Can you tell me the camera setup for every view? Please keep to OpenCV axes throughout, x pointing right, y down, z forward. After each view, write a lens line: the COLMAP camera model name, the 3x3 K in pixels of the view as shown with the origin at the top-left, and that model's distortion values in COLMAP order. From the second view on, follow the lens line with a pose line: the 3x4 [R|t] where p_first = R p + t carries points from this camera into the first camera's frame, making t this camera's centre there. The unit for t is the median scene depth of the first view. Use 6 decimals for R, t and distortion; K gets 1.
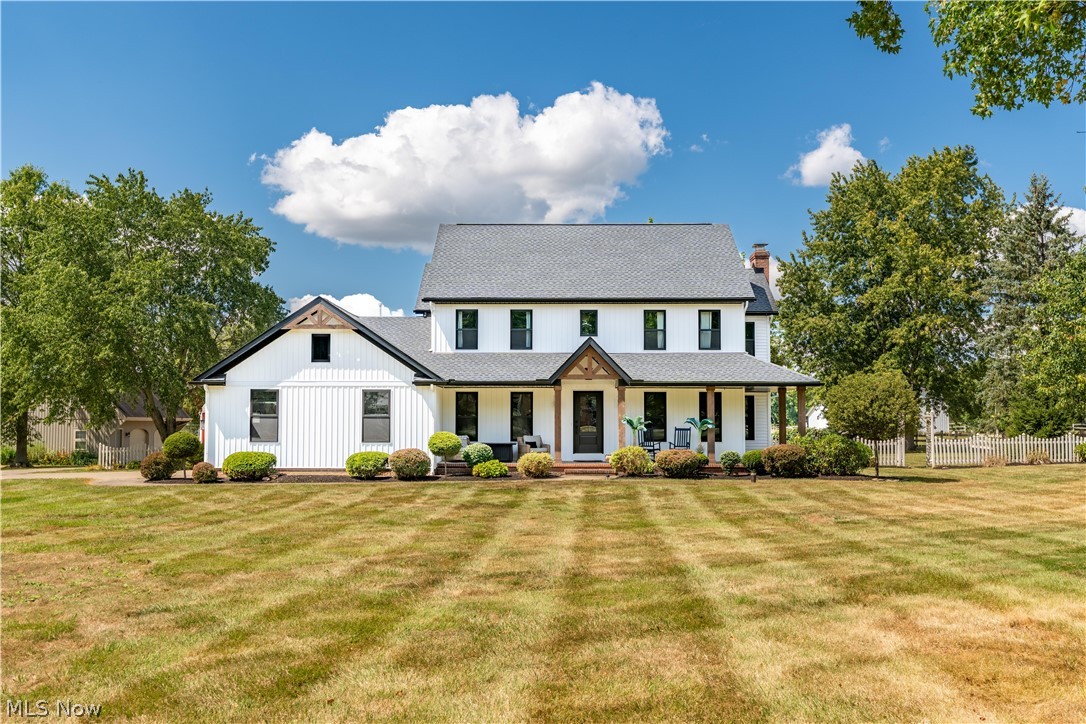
lens RADIAL K [[1080.6, 0, 543.0], [0, 1080.6, 362.0], [0, 0, 1]] dist [-0.001970, 0.003814]
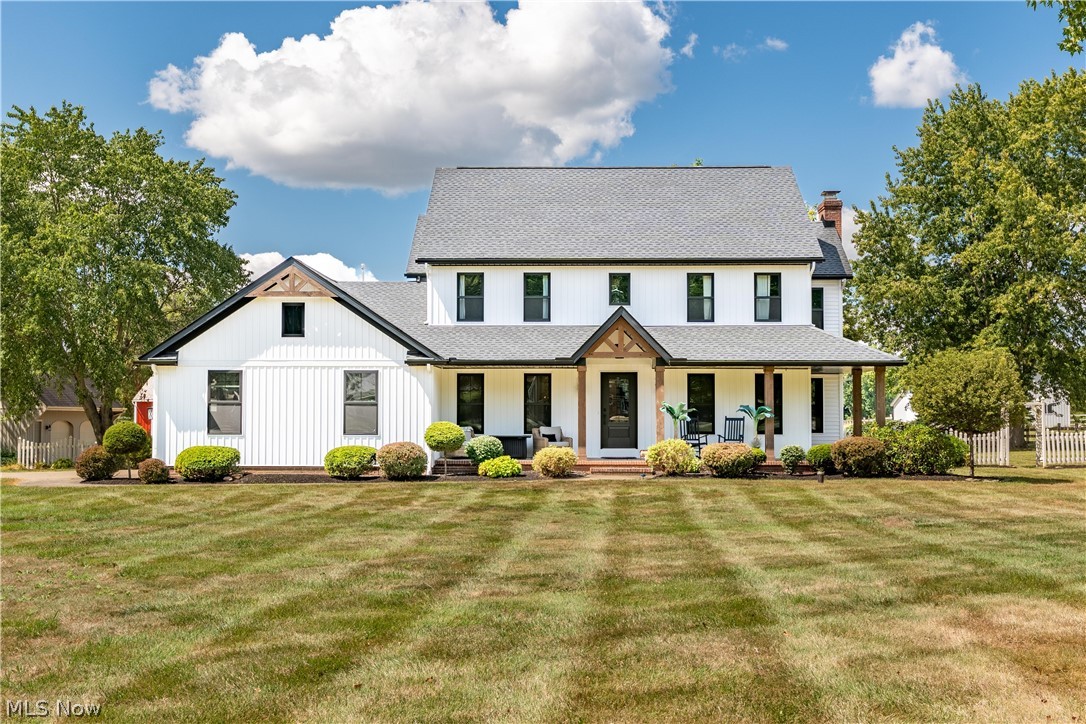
lens RADIAL K [[1369.1, 0, 543.0], [0, 1369.1, 362.0], [0, 0, 1]] dist [-0.003566, -0.020505]
pose [[0.999935, -0.000621, -0.011418, -0.003972], [0.000812, 0.999860, 0.016727, 0.001838], [0.011406, -0.016735, 0.999795, -0.037723]]
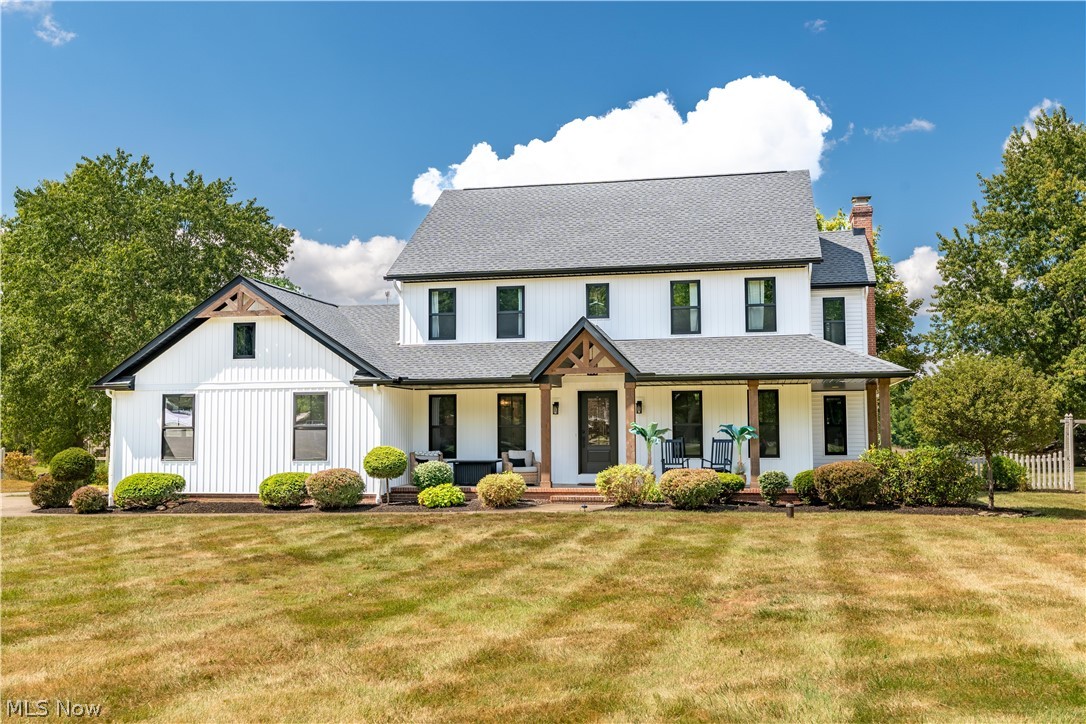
lens RADIAL K [[1080.6, 0, 543.0], [0, 1080.6, 362.0], [0, 0, 1]] dist [-0.001970, 0.003814]
pose [[0.980939, -0.021332, -0.193144, 0.159793], [0.018130, 0.999668, -0.018330, 0.021058], [0.193470, 0.014479, 0.980999, 0.270326]]
